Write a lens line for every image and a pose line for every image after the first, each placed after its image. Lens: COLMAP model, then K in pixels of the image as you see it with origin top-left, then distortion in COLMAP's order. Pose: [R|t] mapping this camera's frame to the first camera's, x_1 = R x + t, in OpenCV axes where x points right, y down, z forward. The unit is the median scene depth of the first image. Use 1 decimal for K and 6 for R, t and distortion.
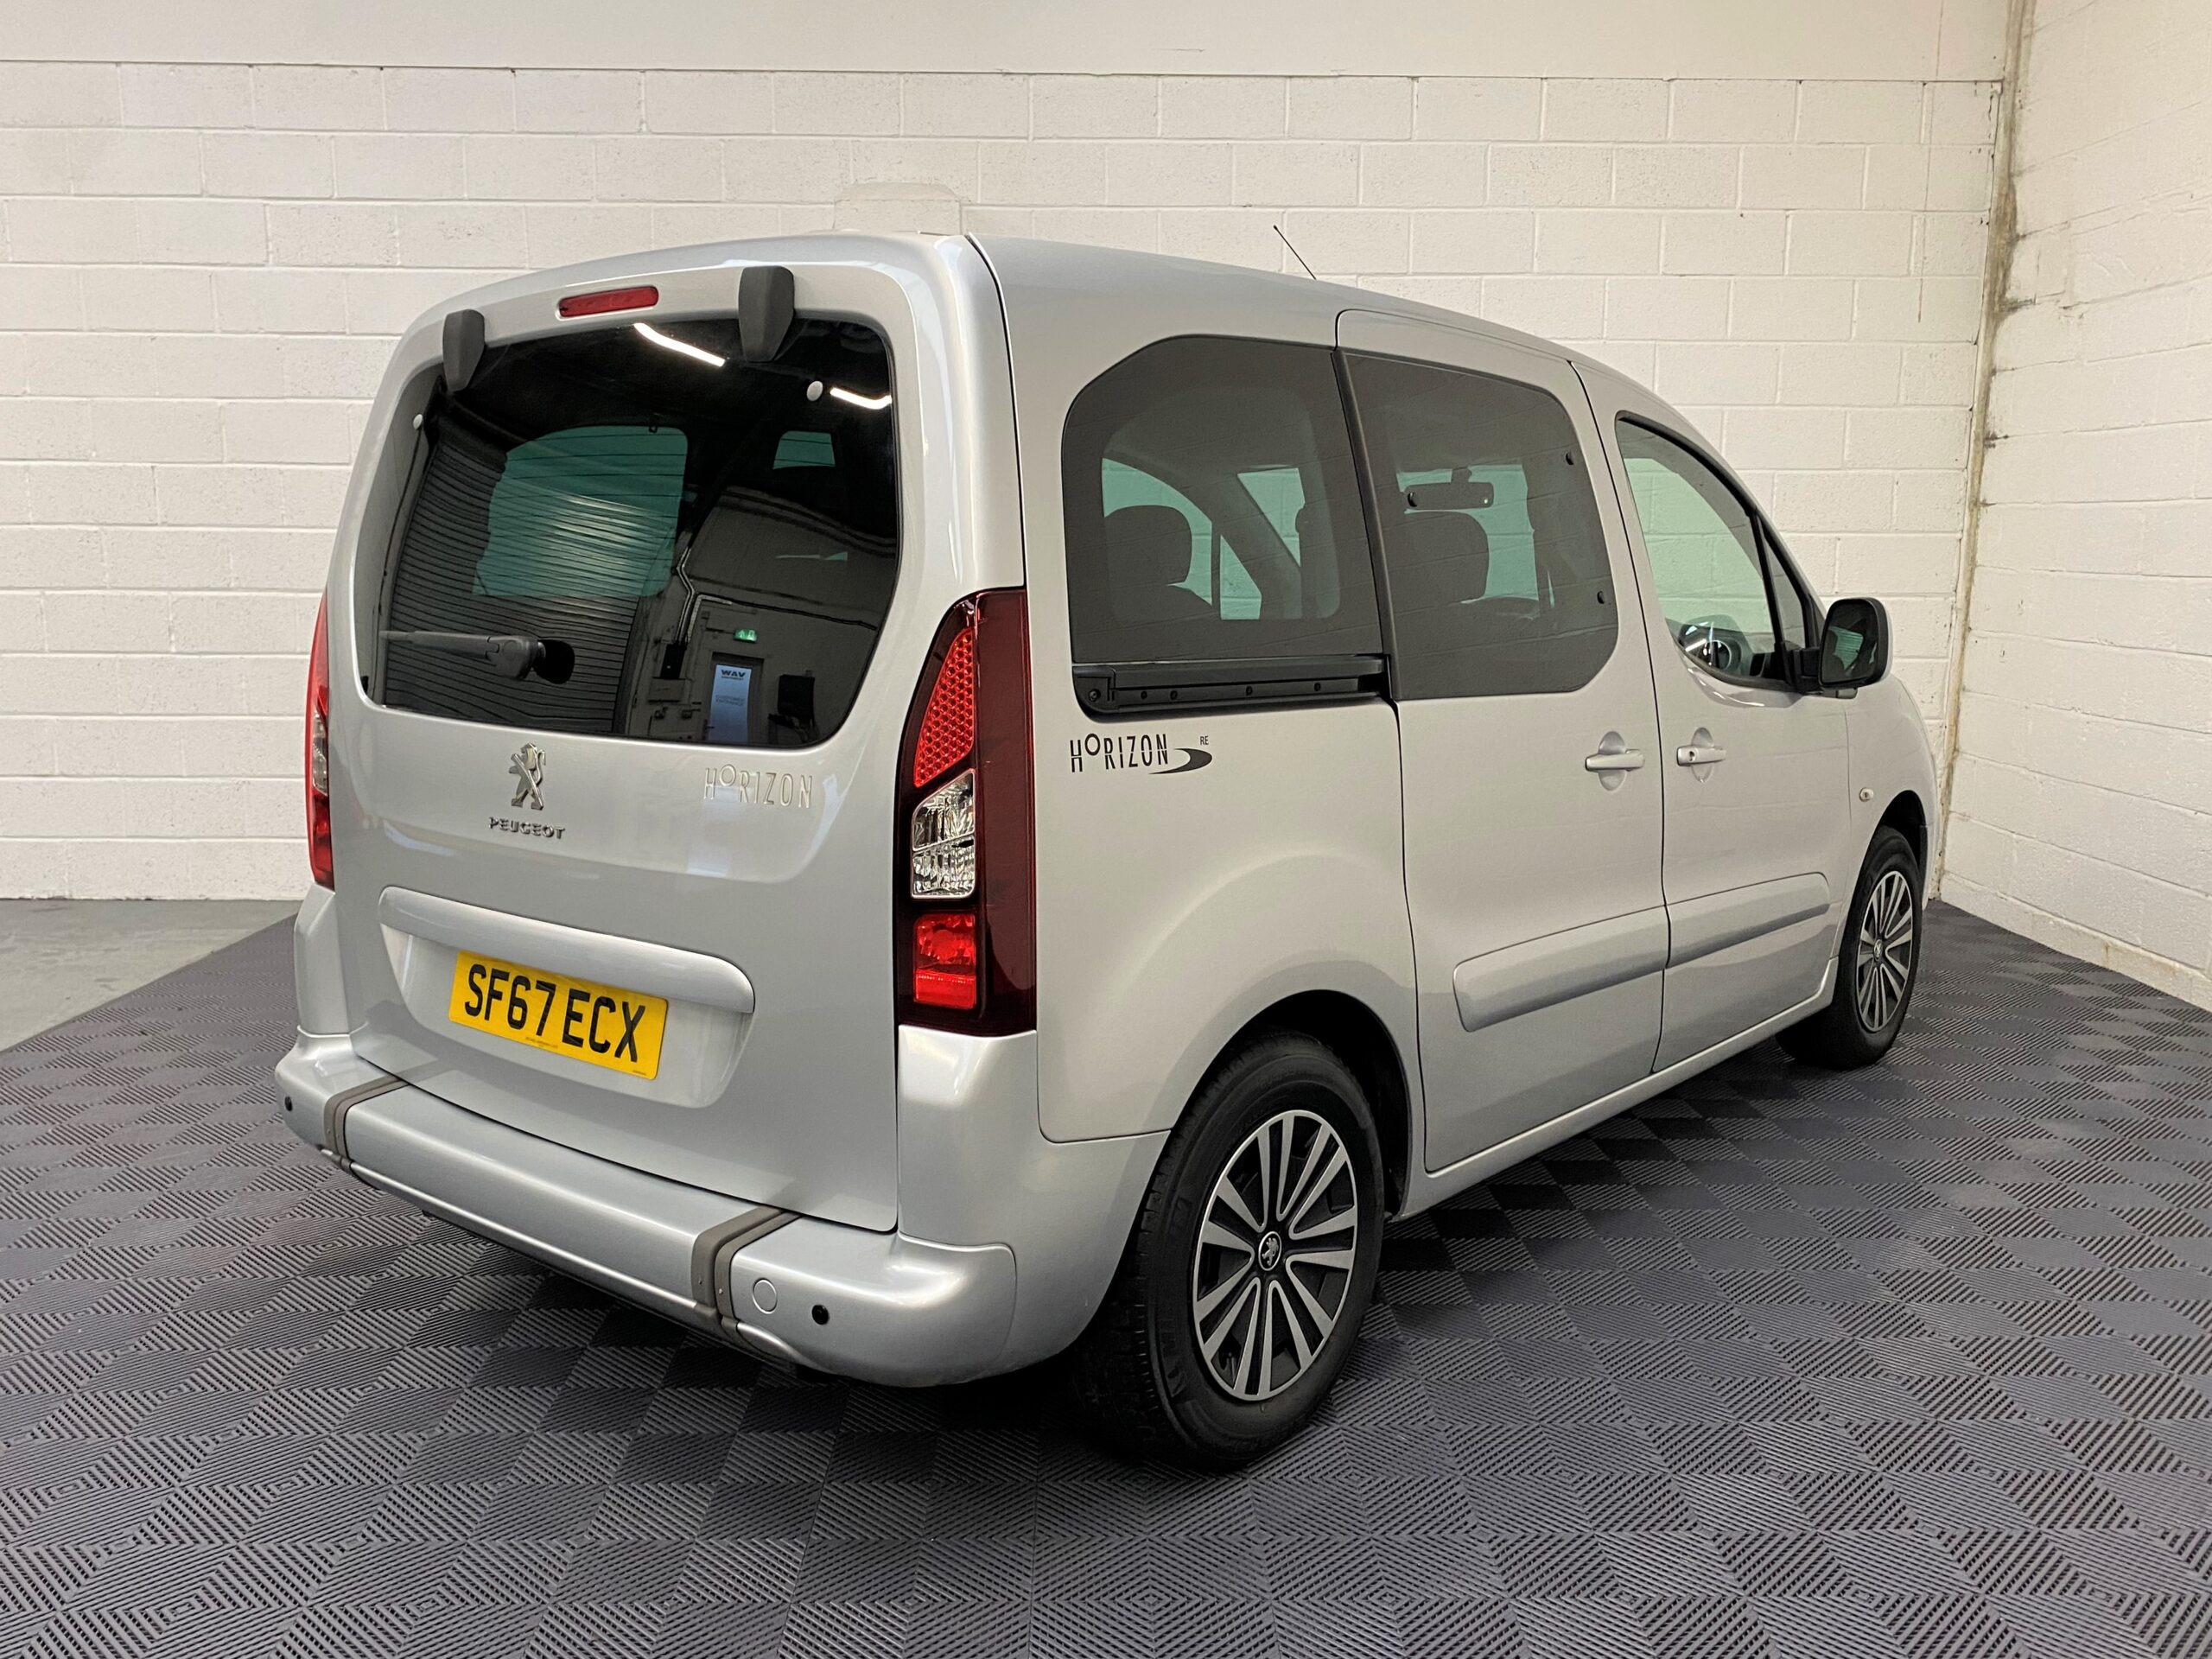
lens RADIAL K [[1804.2, 0, 1079.9], [0, 1804.2, 791.0], [0, 0, 1]] dist [0.036823, -0.014468]
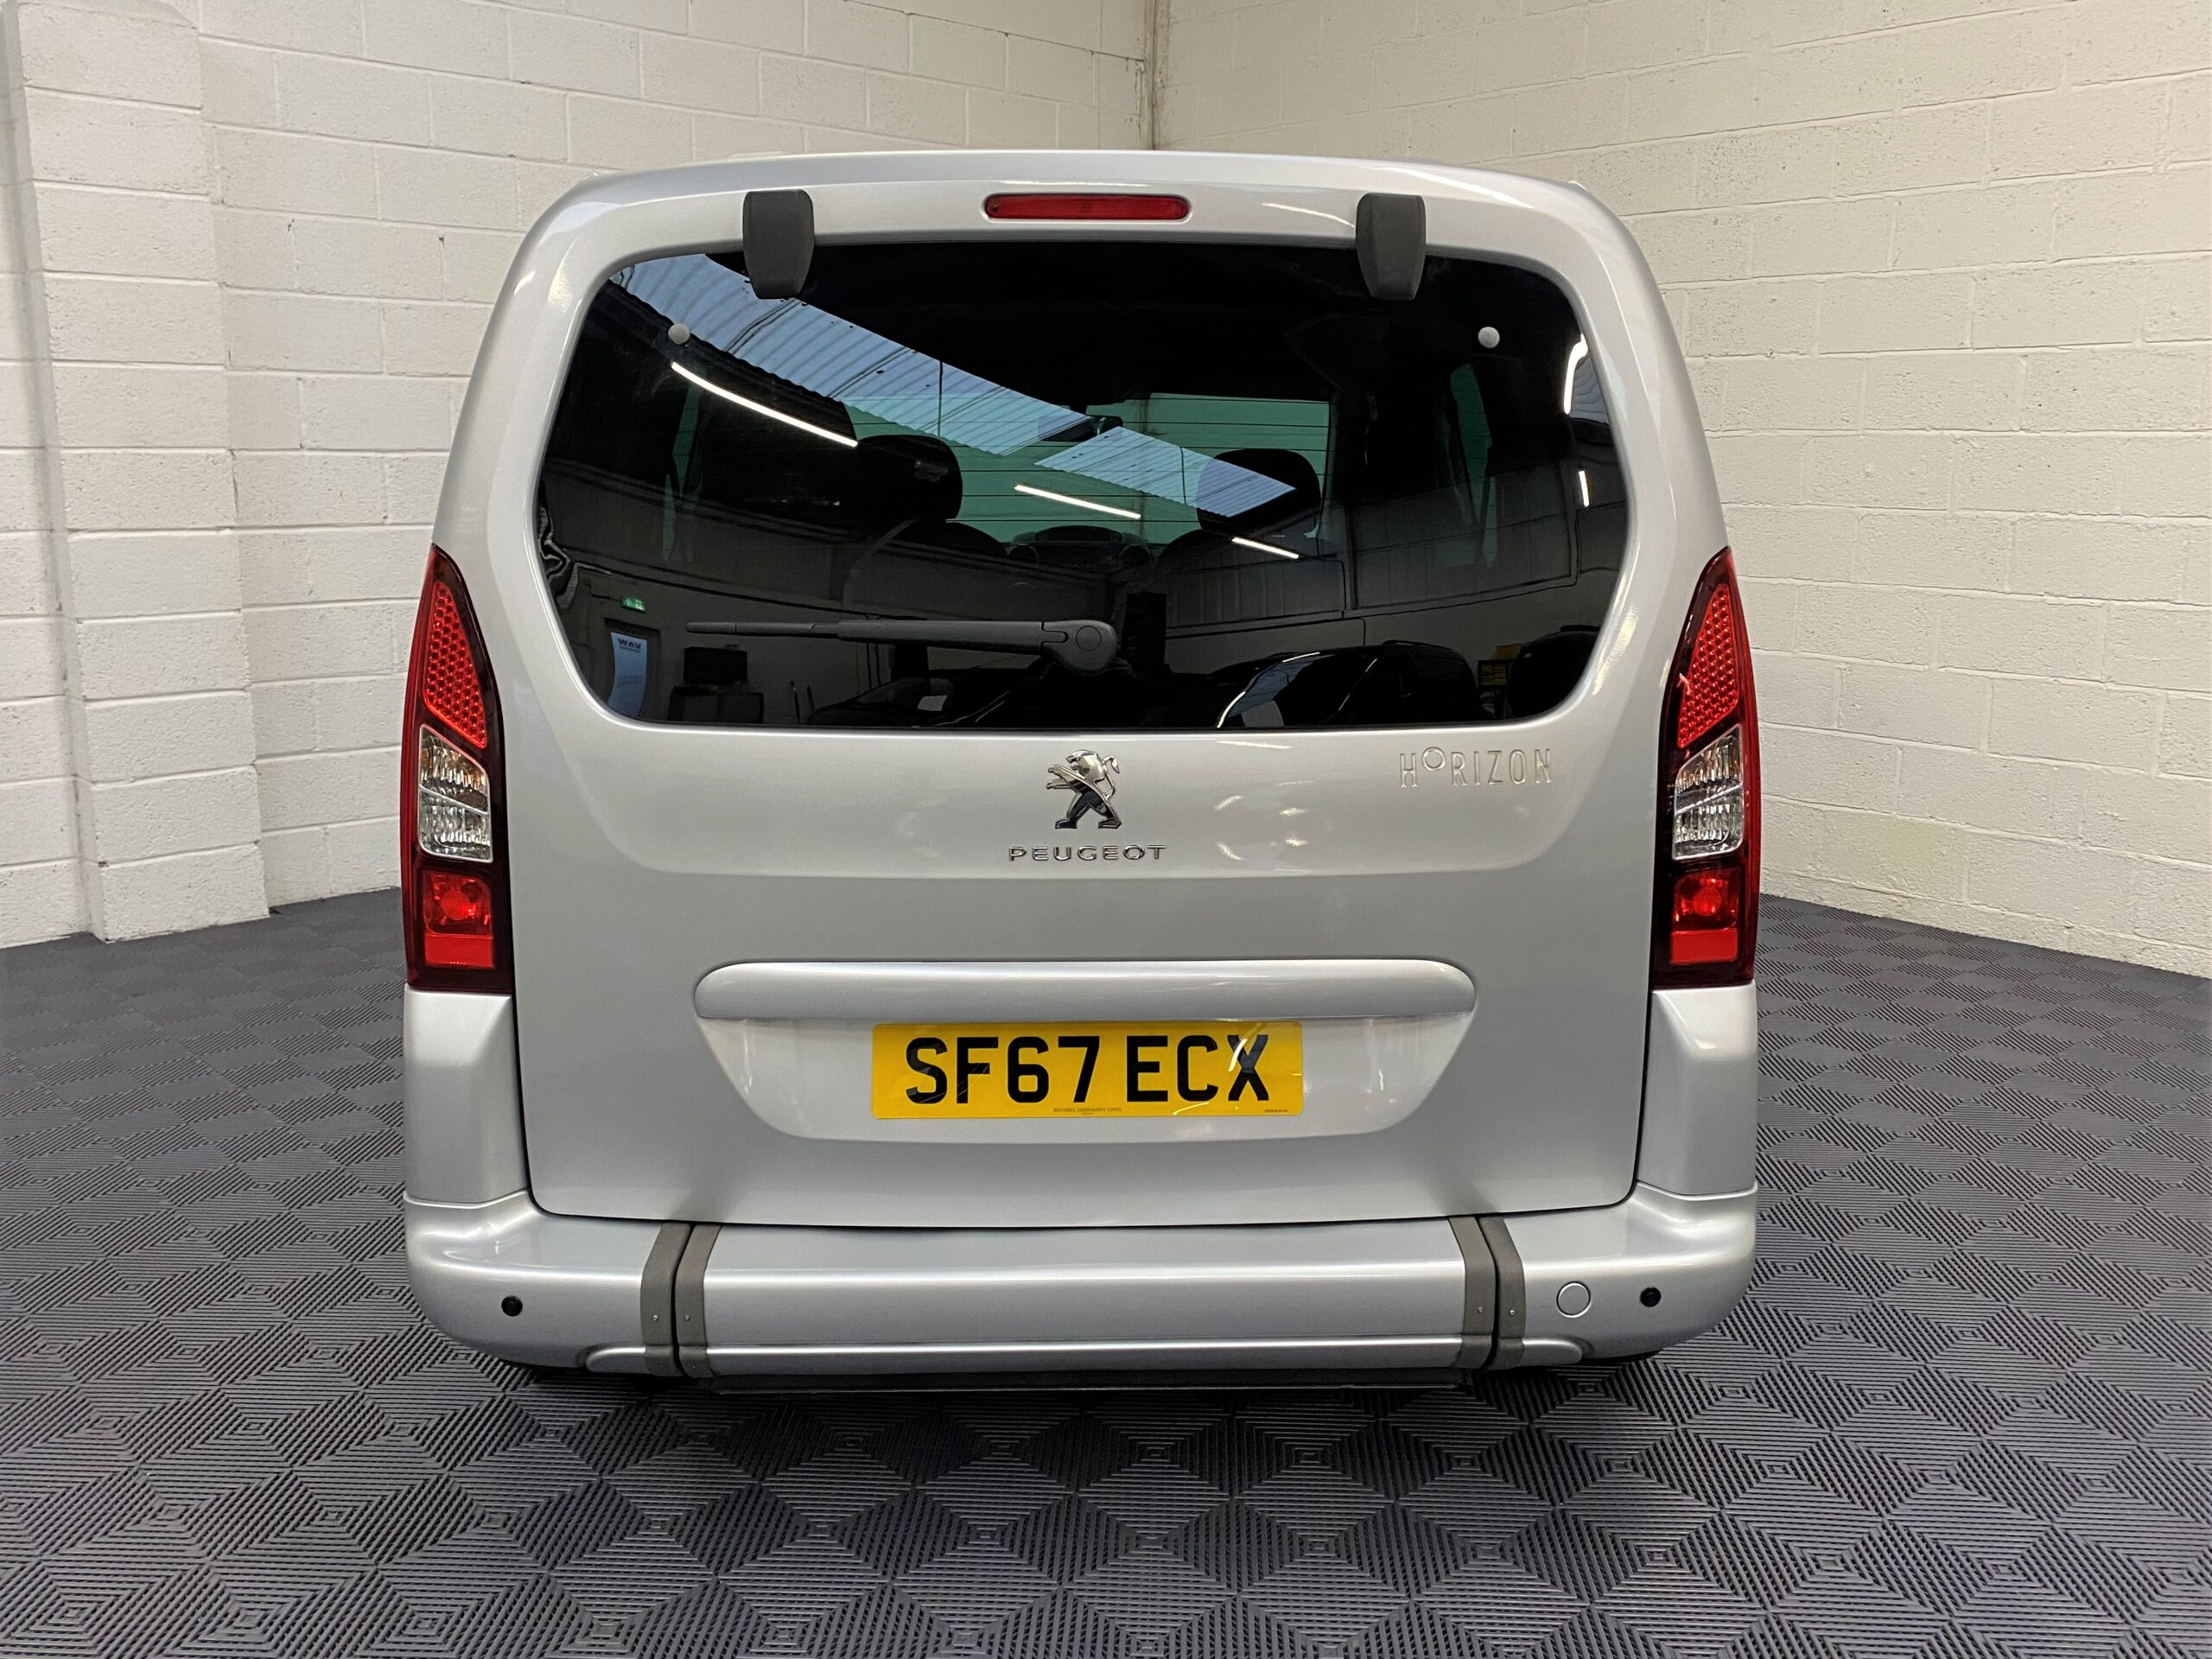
lens RADIAL K [[1856.2, 0, 1104.6], [0, 1856.2, 724.1], [0, 0, 1]] dist [0.093570, -0.141106]
pose [[0.754606, -0.093299, 0.649511, -0.825858], [0.085539, 0.995380, 0.043601, -0.072216], [-0.650578, 0.022657, 0.759101, 0.346039]]
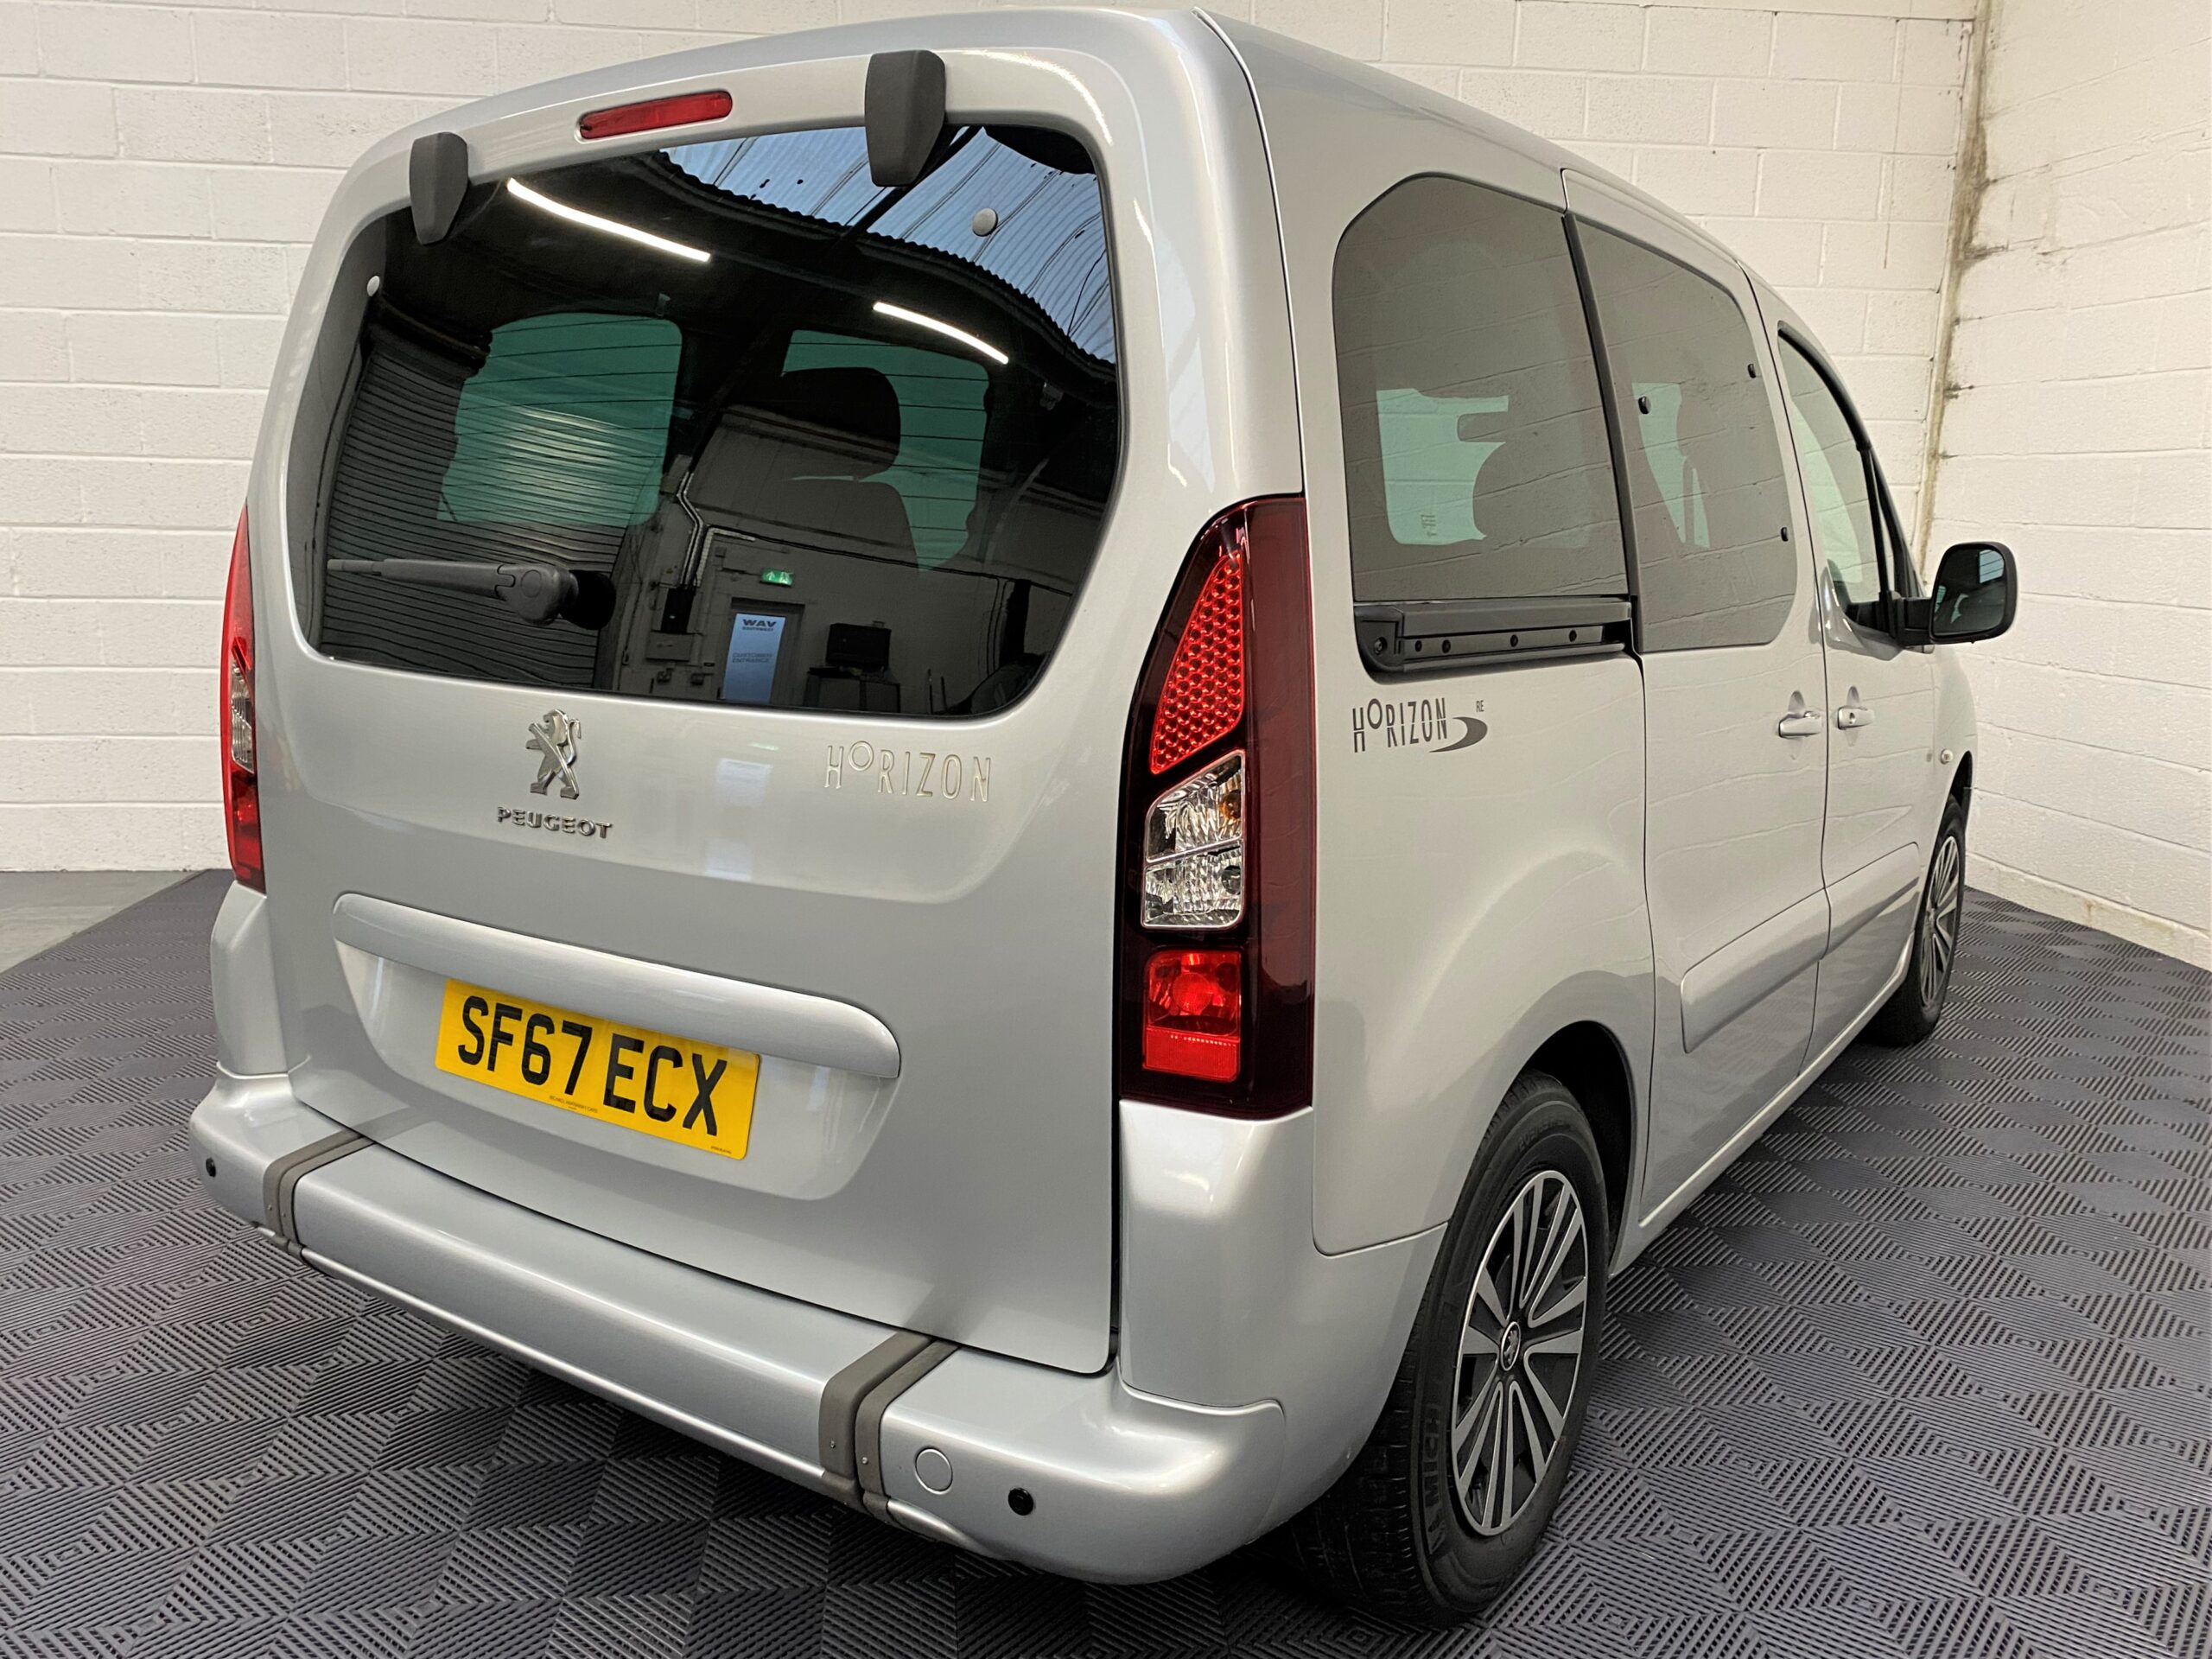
lens RADIAL K [[1721.9, 0, 1084.9], [0, 1721.9, 800.6], [0, 0, 1]] dist [0.023793, 0.001881]
pose [[0.995680, -0.005140, 0.092710, -0.150089], [0.001839, 0.999363, 0.035653, -0.013331], [-0.092834, -0.035328, 0.995055, 0.264378]]
